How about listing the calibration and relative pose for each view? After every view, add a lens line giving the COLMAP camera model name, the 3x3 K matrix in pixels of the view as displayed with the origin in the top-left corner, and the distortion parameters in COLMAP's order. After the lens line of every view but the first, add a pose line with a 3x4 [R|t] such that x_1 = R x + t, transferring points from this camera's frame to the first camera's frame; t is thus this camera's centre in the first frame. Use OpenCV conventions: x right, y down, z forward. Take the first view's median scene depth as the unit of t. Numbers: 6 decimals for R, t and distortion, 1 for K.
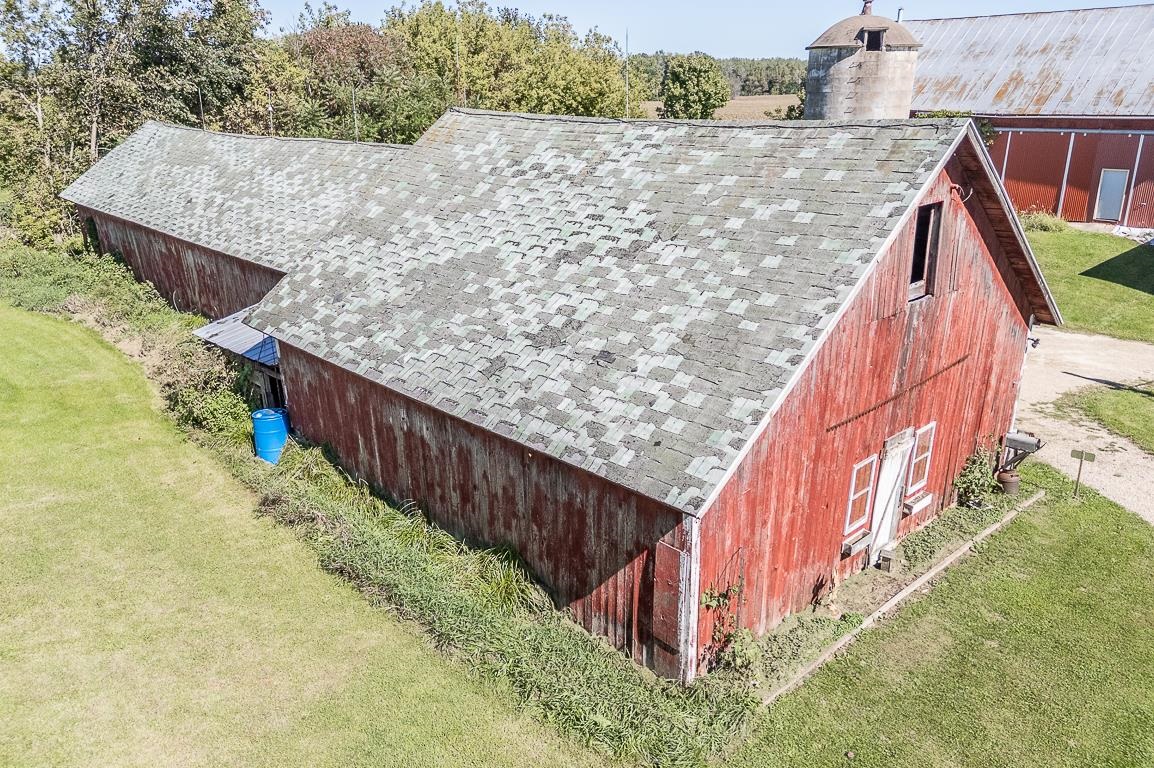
lens RADIAL K [[848.3, 0, 569.1], [0, 848.3, 394.3], [0, 0, 1]] dist [0.076808, -0.073774]
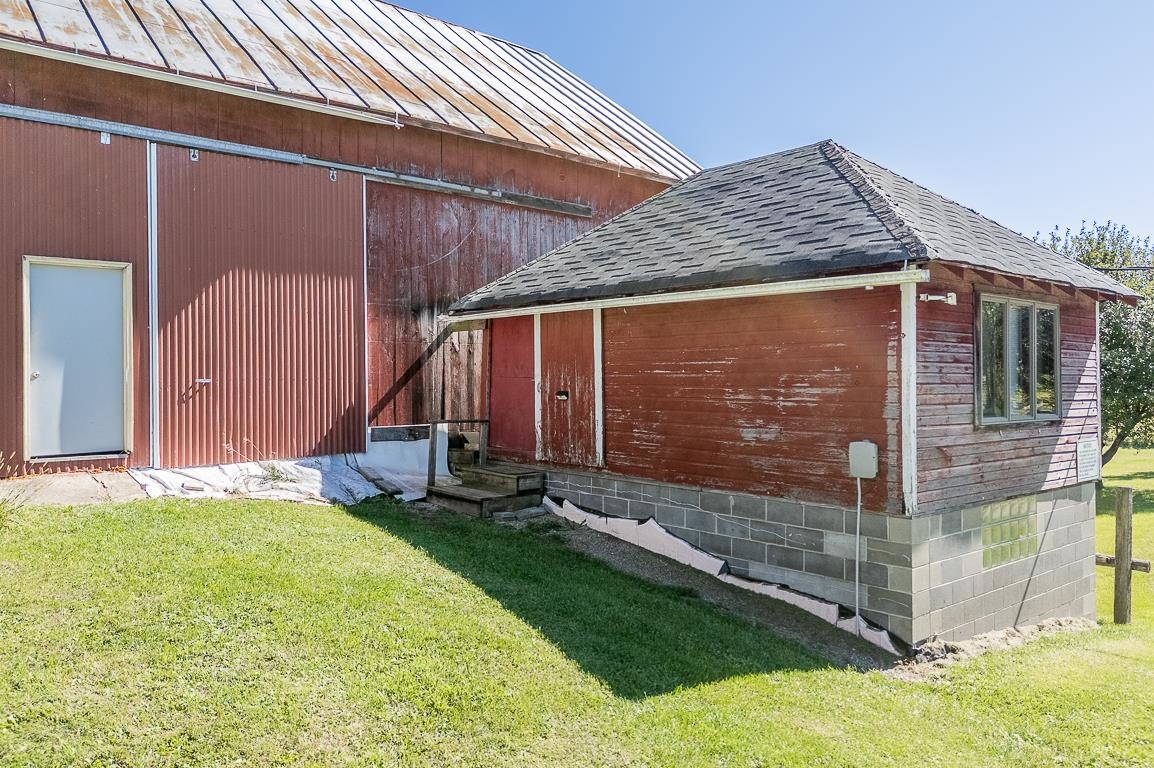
lens RADIAL K [[848.3, 0, 575.9], [0, 848.3, 381.5], [0, 0, 1]] dist [0.076808, -0.073774]
pose [[0.010747, 0.002614, 0.999939, 0.365174], [0.337985, 0.941132, -0.006092, -0.168178], [-0.941090, 0.338030, 0.009231, 0.837173]]
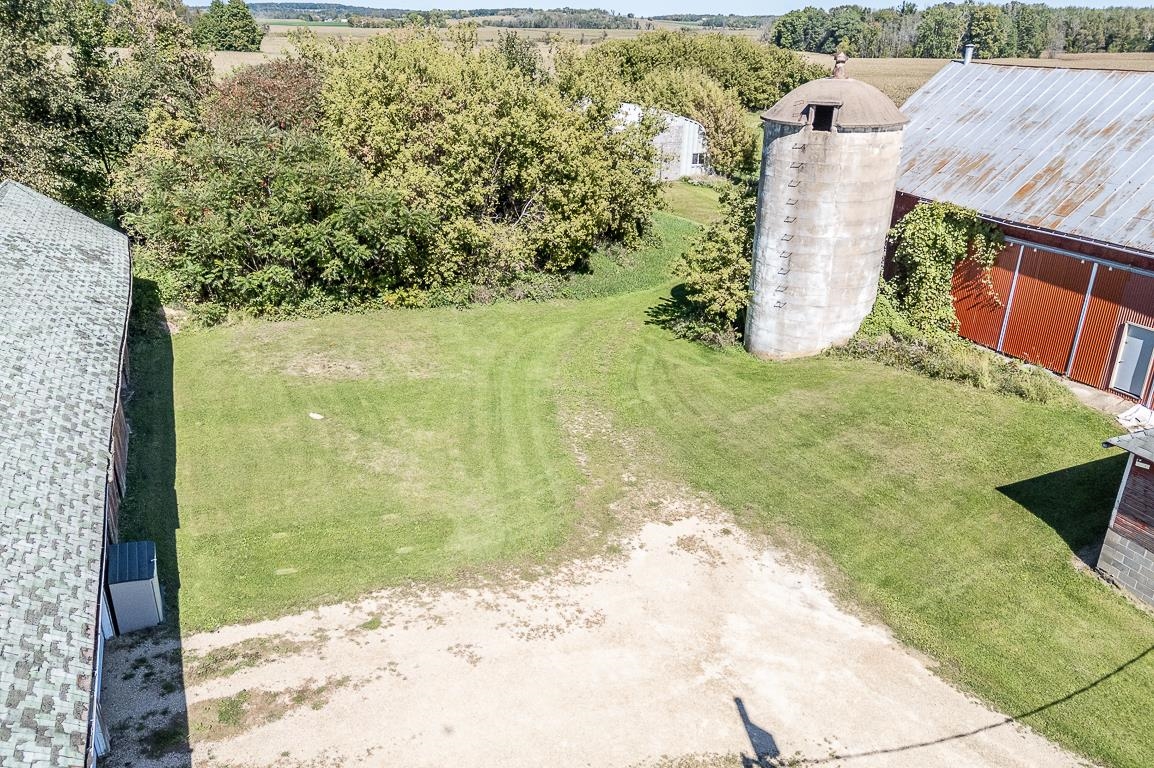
lens RADIAL K [[848.3, 0, 571.8], [0, 848.3, 386.4], [0, 0, 1]] dist [0.076808, -0.073774]
pose [[0.945724, 0.140644, -0.292960, 0.392530], [-0.125461, 0.989620, 0.070084, -0.195602], [0.299776, -0.029525, 0.953553, 0.193209]]
